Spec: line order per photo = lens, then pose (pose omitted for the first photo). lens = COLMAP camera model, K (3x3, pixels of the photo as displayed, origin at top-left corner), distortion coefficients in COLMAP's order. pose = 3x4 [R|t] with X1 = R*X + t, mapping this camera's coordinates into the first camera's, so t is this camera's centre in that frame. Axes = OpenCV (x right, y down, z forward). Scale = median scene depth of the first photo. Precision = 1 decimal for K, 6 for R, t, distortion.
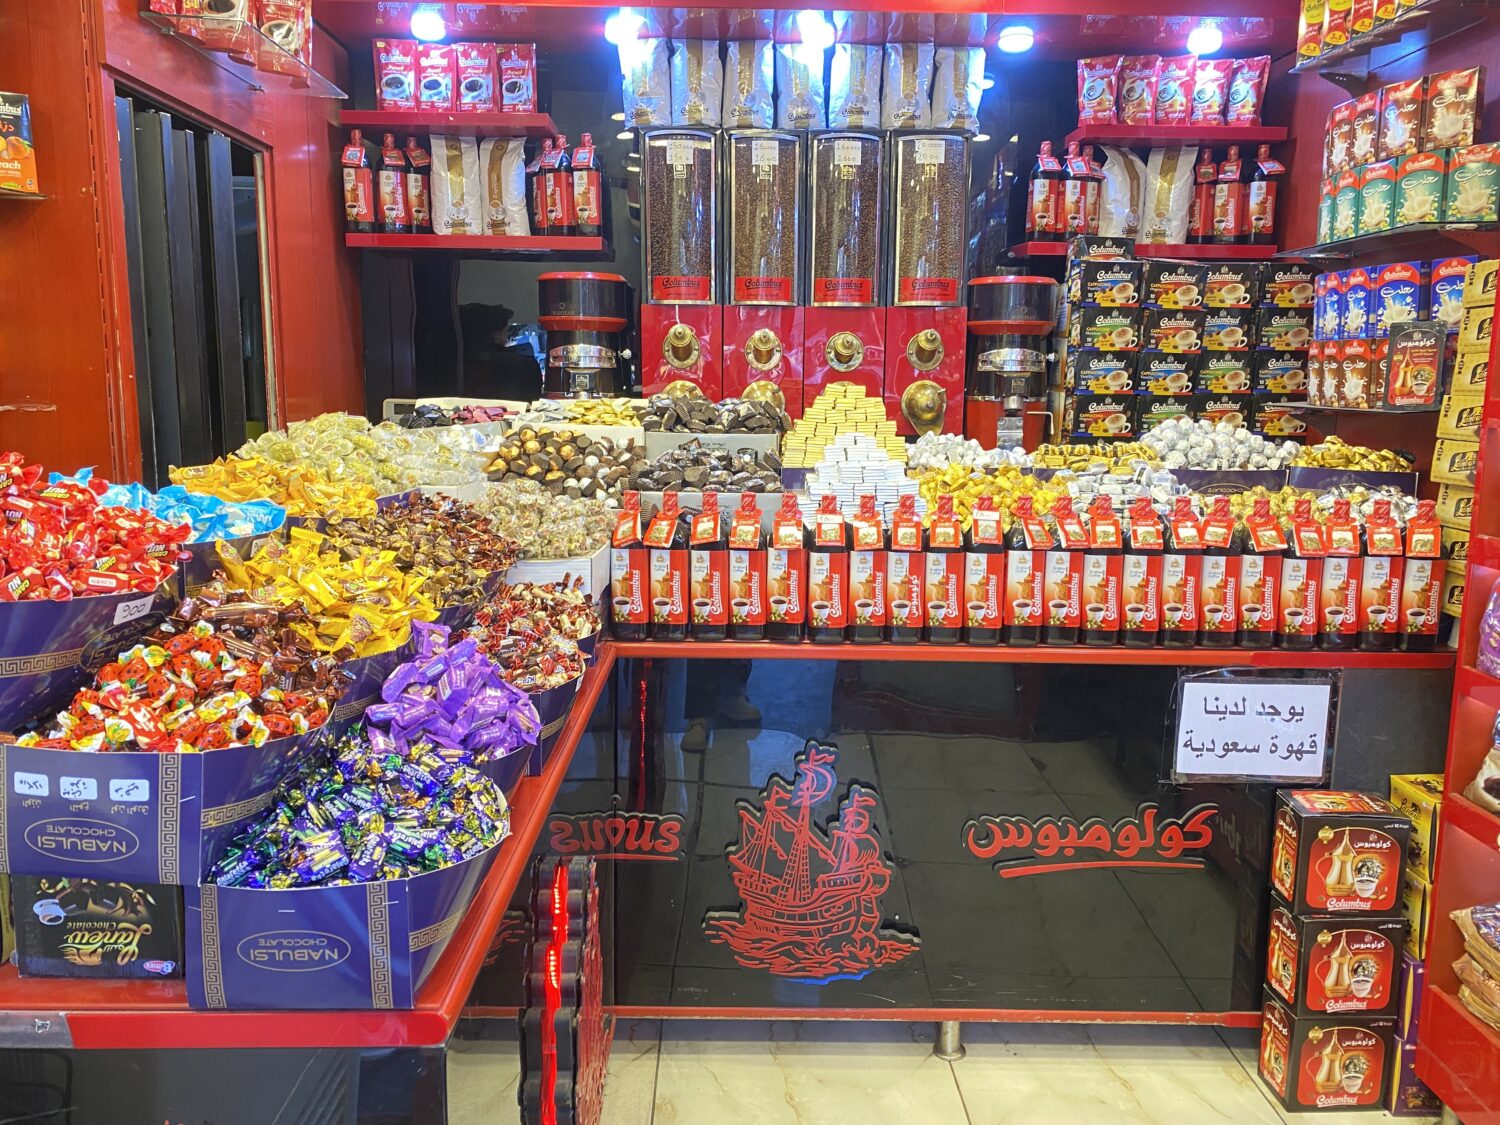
lens RADIAL K [[1165.2, 0, 748.9], [0, 1165.2, 559.9], [0, 0, 1]] dist [-0.000828, -0.000600]
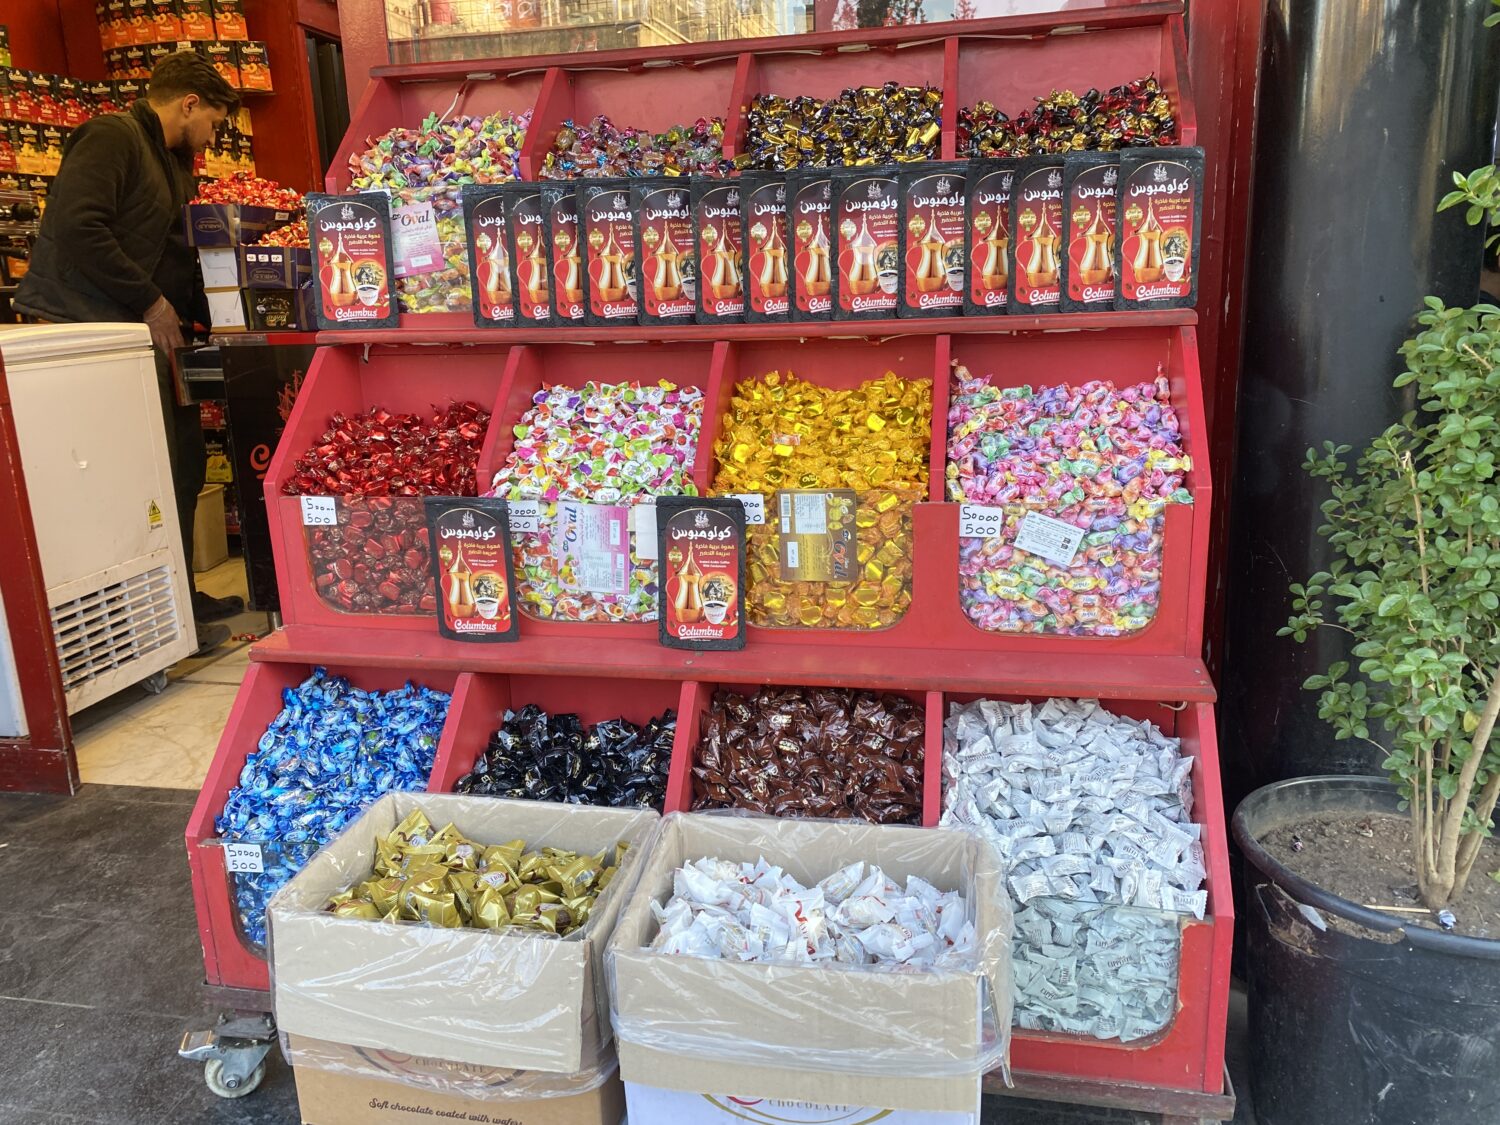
lens RADIAL K [[1165.2, 0, 747.8], [0, 1165.2, 560.0], [0, 0, 1]] dist [-0.000828, -0.000600]
pose [[0.975521, 0.007550, -0.219776, 1.417444], [0.012629, 0.995838, 0.090265, 0.712061], [0.219543, -0.090830, 0.971365, -1.888249]]
